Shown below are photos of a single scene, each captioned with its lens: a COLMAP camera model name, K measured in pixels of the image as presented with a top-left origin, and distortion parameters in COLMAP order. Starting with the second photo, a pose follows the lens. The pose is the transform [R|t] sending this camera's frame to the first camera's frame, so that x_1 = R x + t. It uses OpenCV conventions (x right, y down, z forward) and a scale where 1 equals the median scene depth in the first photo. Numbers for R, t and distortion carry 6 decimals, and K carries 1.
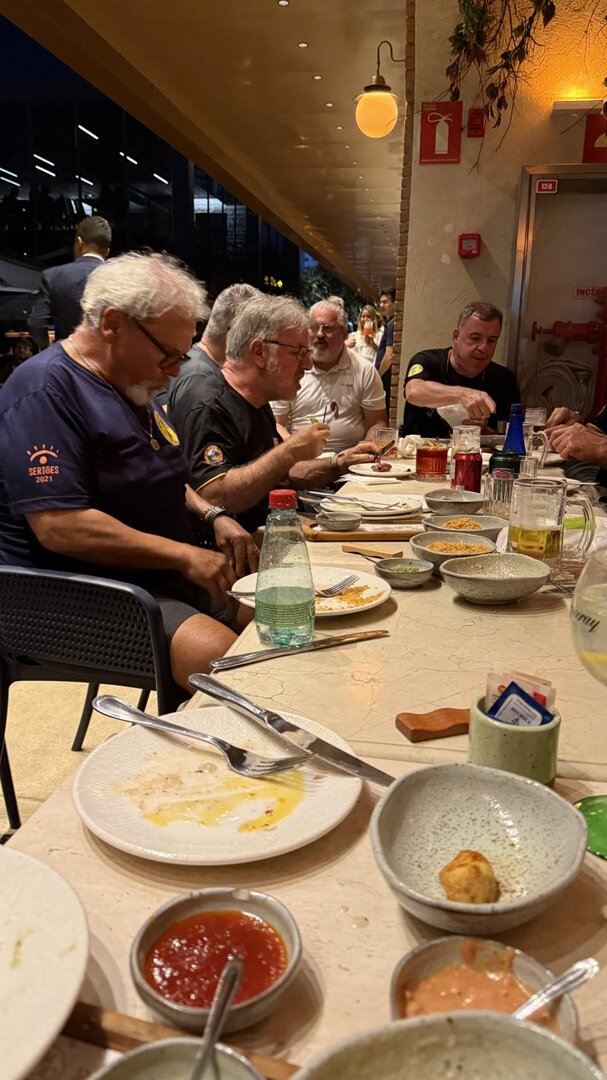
lens RADIAL K [[757.1, 0, 308.8], [0, 757.1, 541.3], [0, 0, 1]] dist [0.018371, -0.037757]
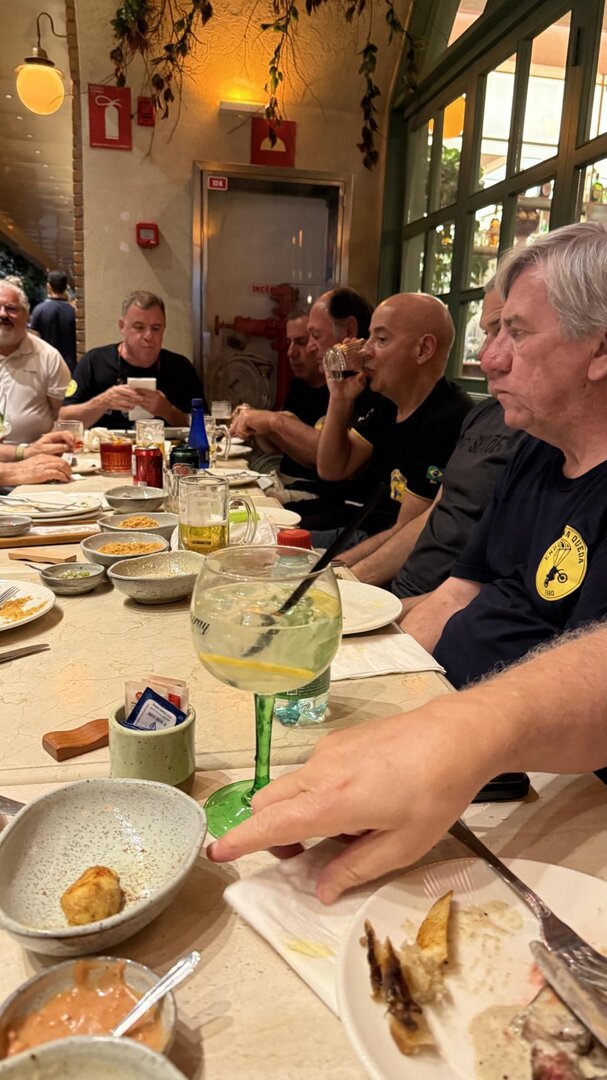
lens RADIAL K [[757.1, 0, 308.8], [0, 757.1, 541.3], [0, 0, 1]] dist [0.018371, -0.037757]
pose [[0.930545, -0.070045, 0.359415, 0.027241], [0.064031, 0.997537, 0.028626, -0.006082], [-0.360535, -0.003624, 0.932739, -0.006603]]
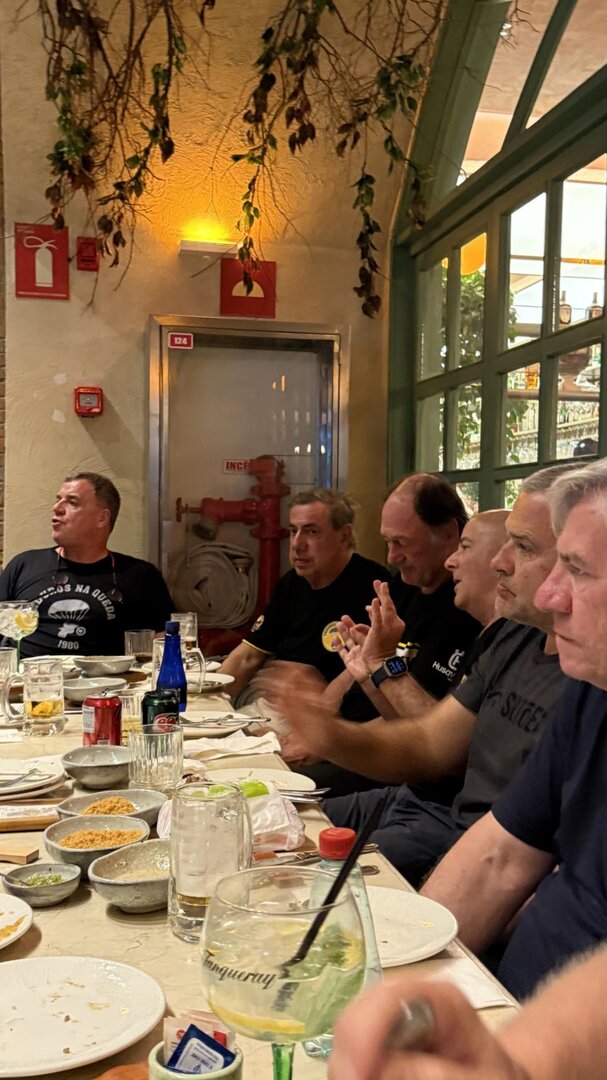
lens RADIAL K [[1104.4, 0, 303.5], [0, 1104.4, 540.0], [0, 0, 1]] dist [0.178224, -0.353596]
pose [[0.923675, -0.018280, 0.382741, -0.028460], [0.094339, 0.978964, -0.180914, -0.030747], [-0.371383, 0.203213, 0.905969, -0.098540]]
